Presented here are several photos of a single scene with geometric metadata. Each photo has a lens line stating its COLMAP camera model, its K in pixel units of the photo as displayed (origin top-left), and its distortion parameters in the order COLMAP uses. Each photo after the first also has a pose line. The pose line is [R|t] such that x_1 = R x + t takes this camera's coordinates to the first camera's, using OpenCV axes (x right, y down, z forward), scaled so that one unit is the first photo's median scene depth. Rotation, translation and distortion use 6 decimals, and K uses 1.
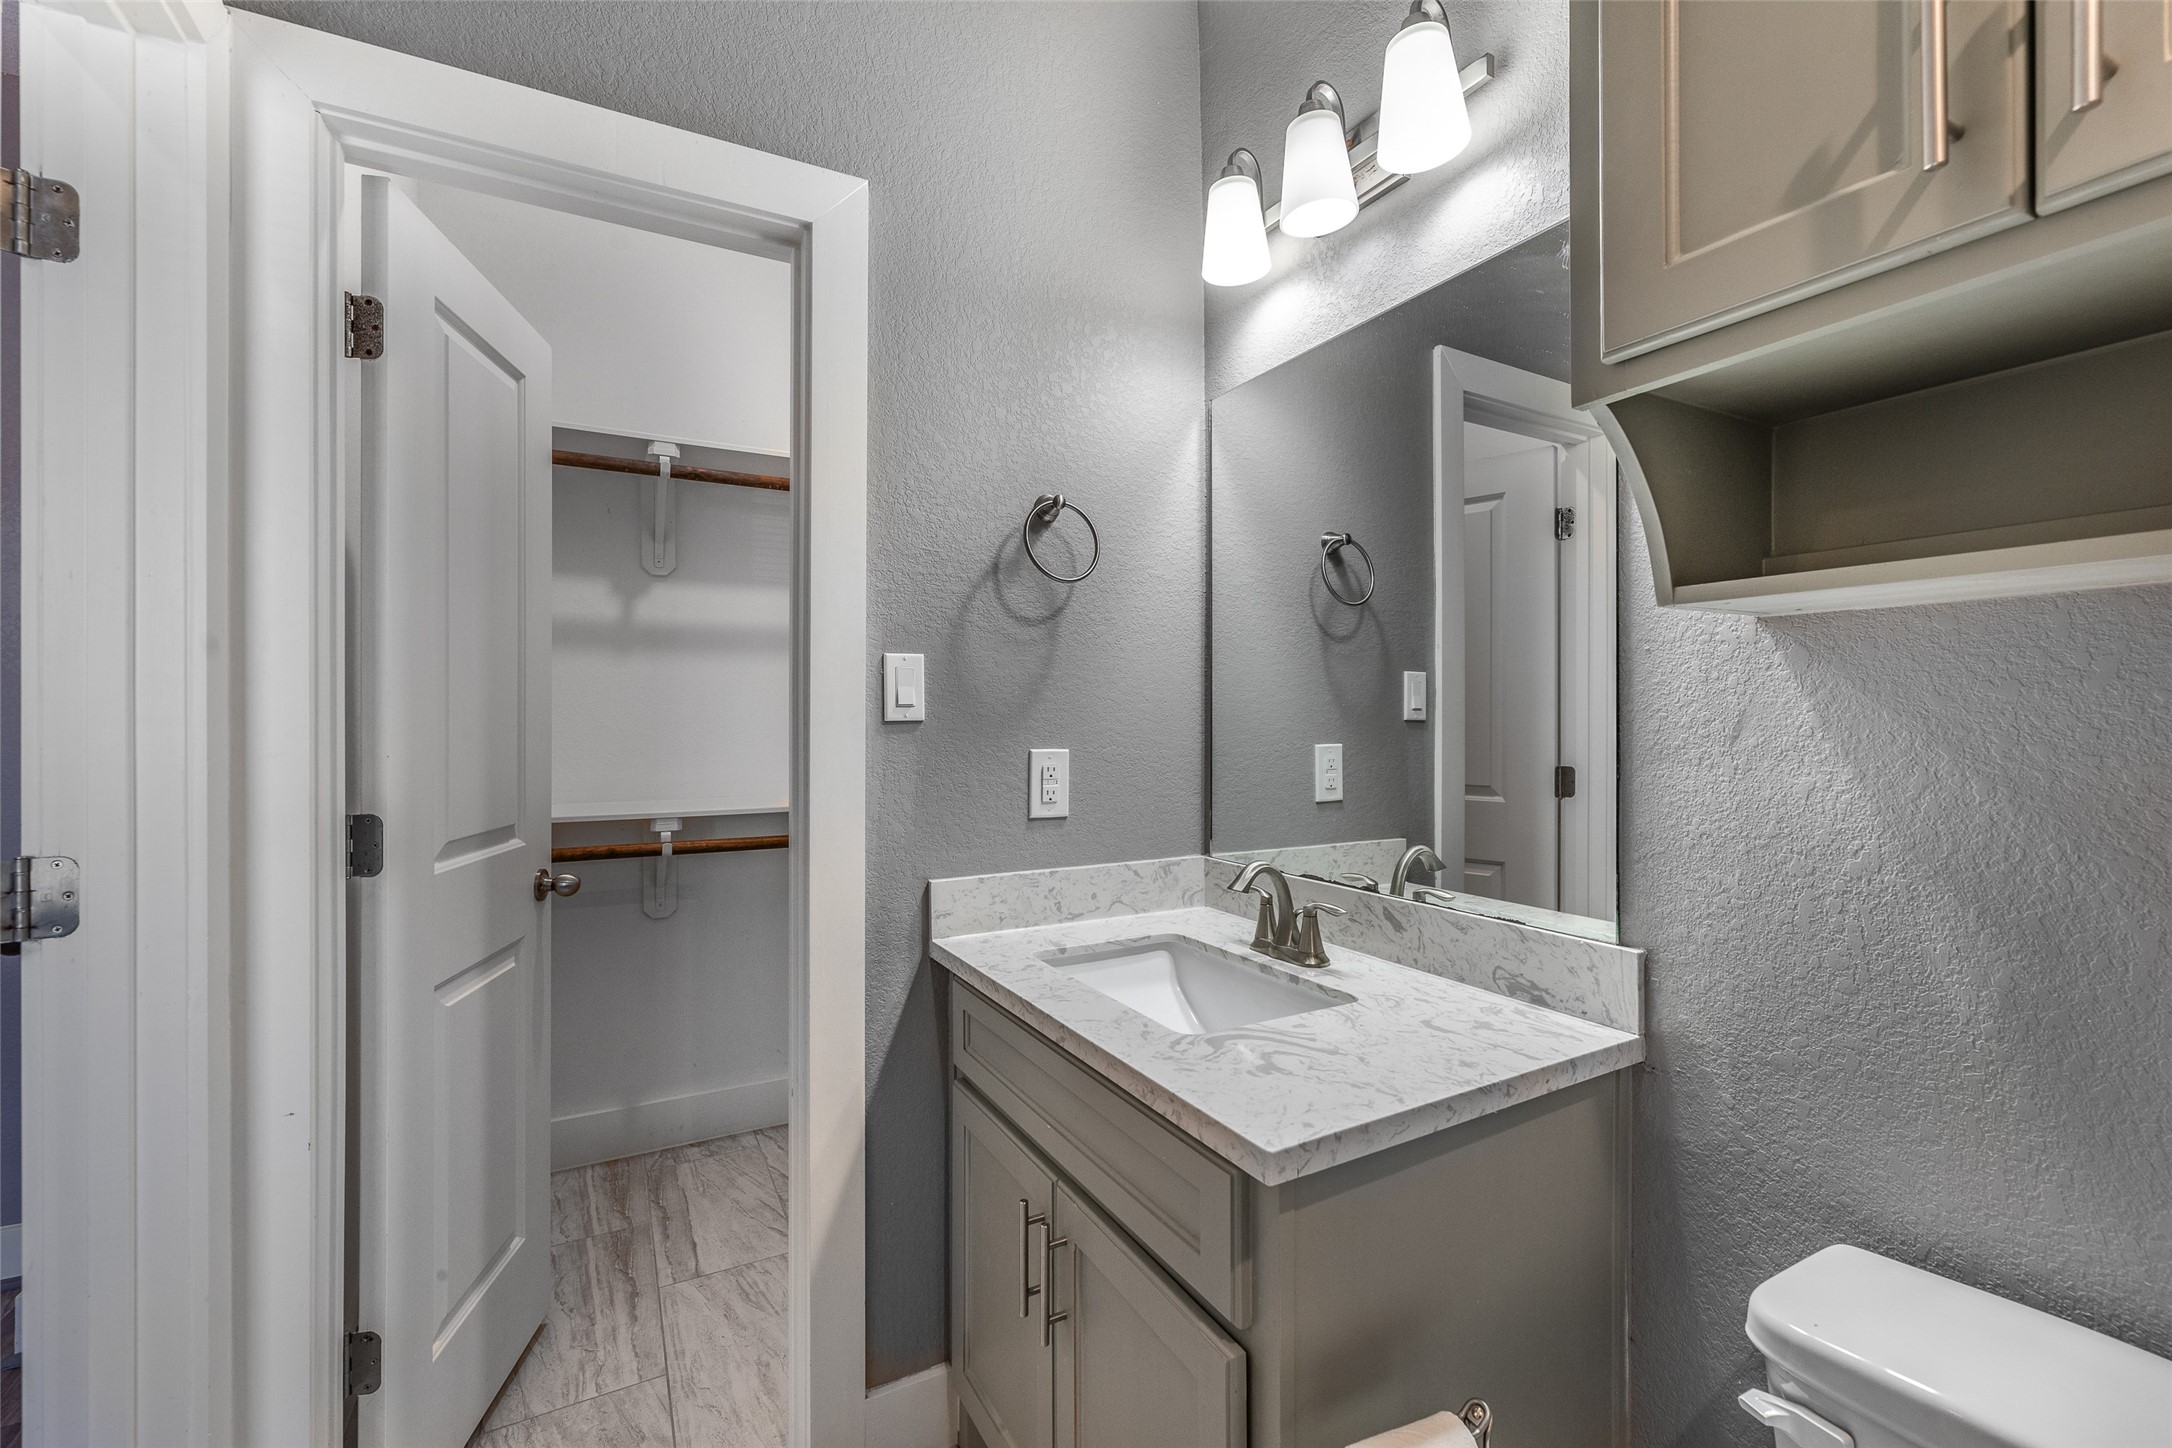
lens RADIAL K [[897.7, 0, 1086.0], [0, 897.7, 724.0], [0, 0, 1]] dist [0.009194, -0.000422]
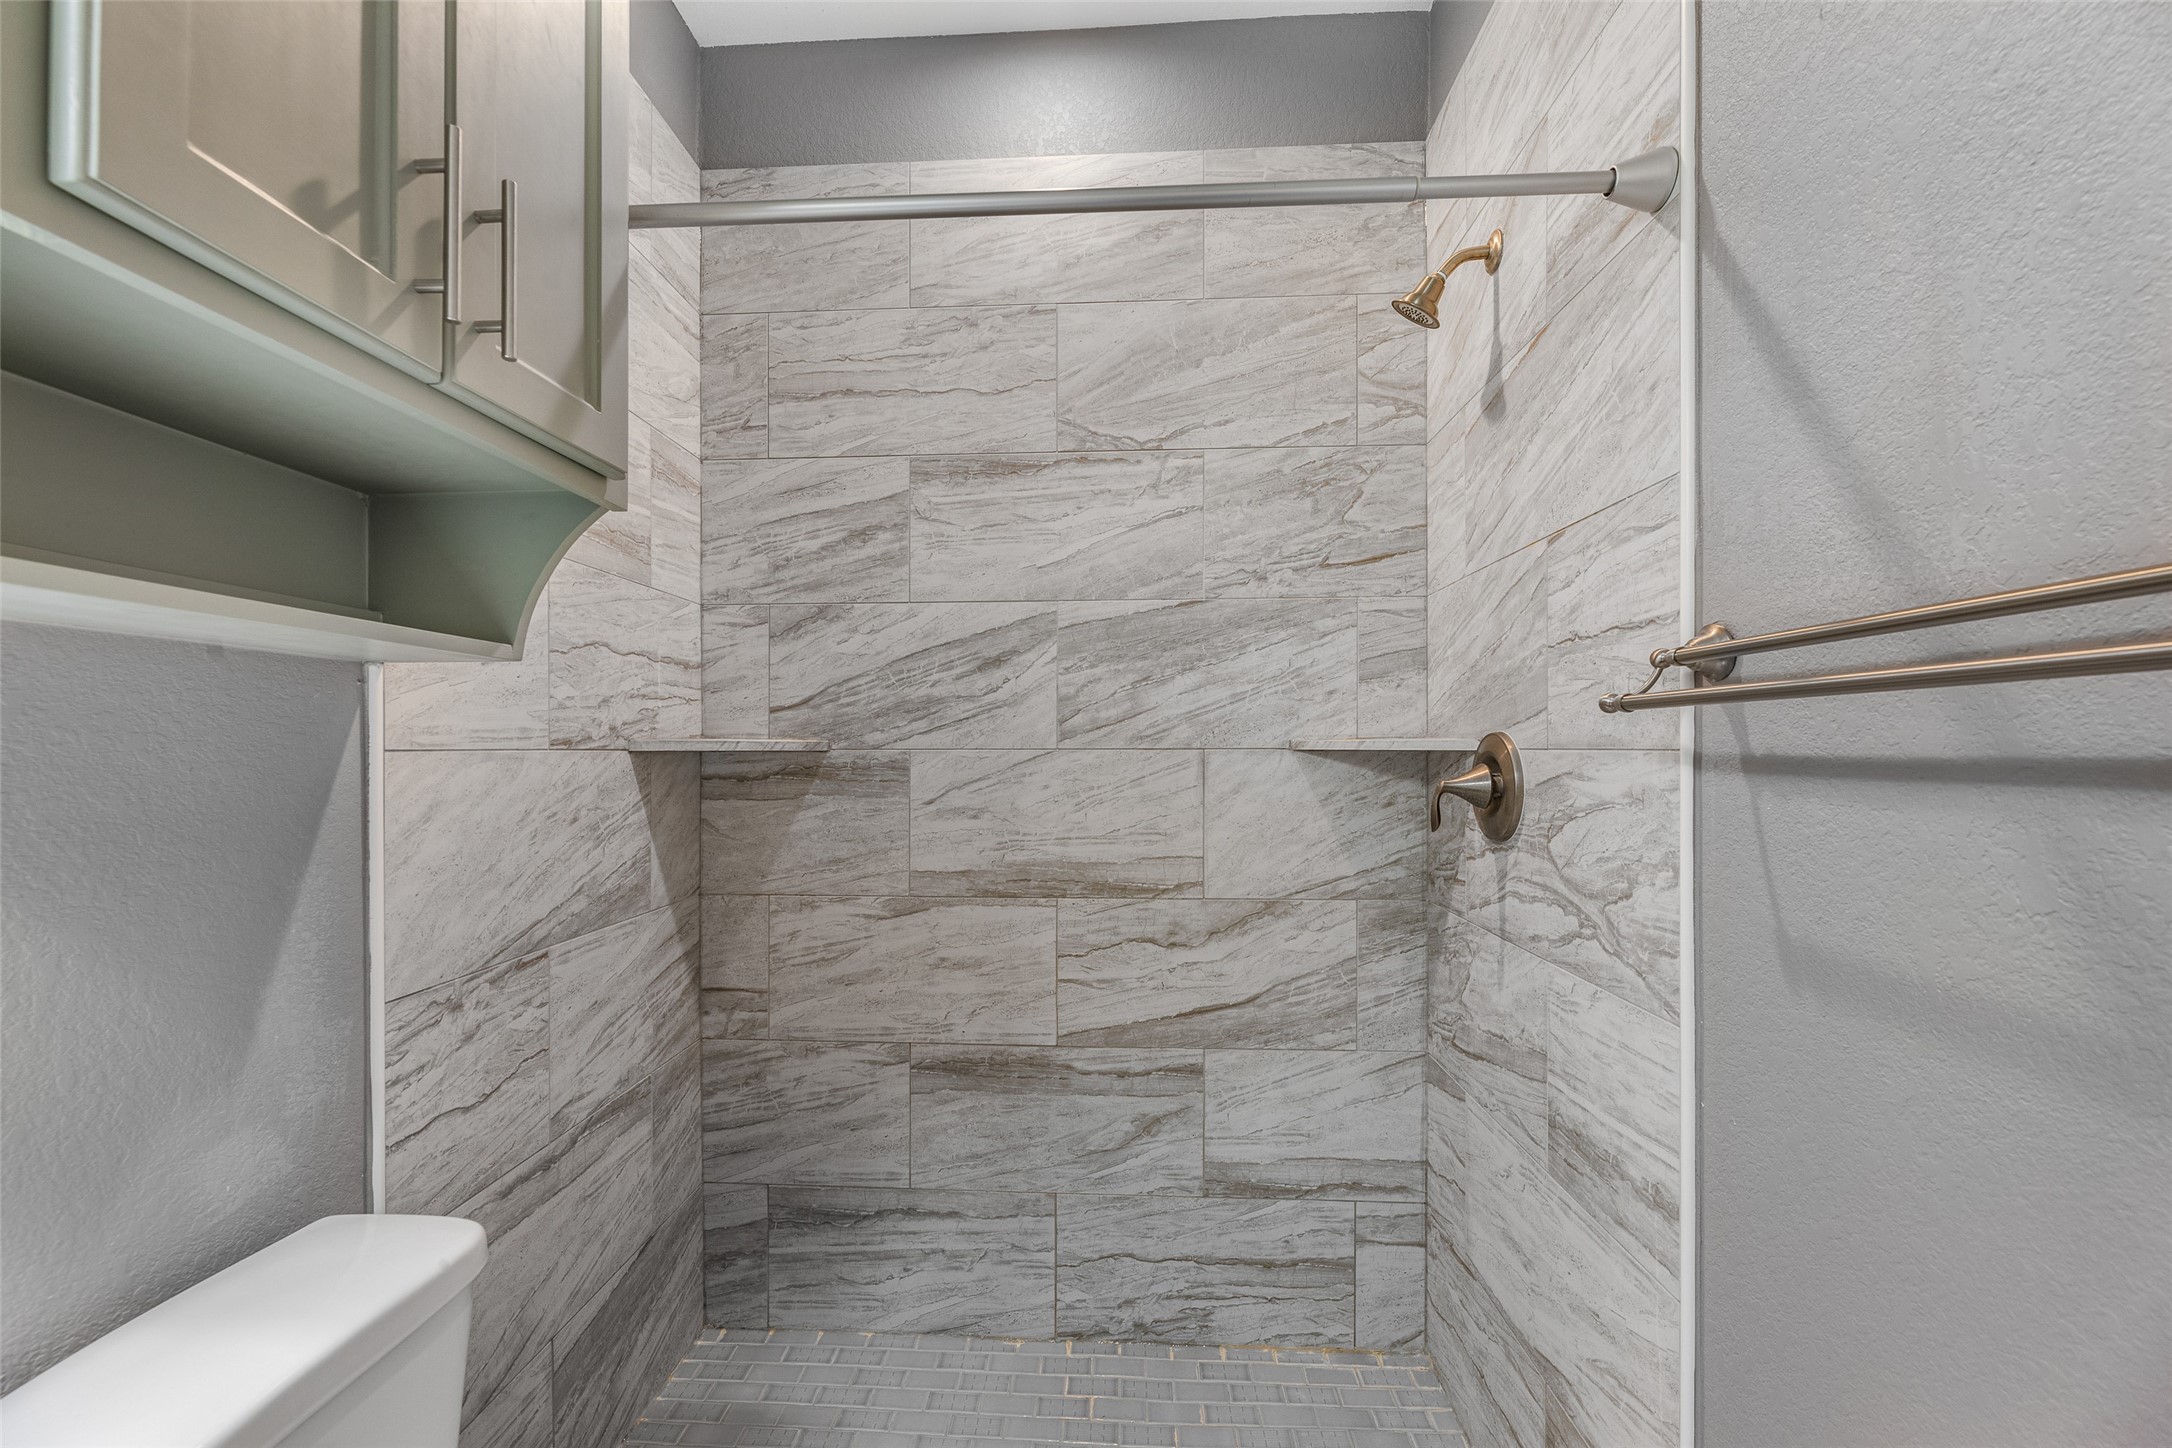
lens RADIAL K [[870.2, 0, 1077.0], [0, 870.2, 719.3], [0, 0, 1]] dist [0.000143, 0.000479]
pose [[-0.841955, 0.004632, 0.539529, -0.377996], [0.000635, 0.999971, -0.007595, -0.038249], [-0.539548, -0.006053, -0.841933, 1.285548]]
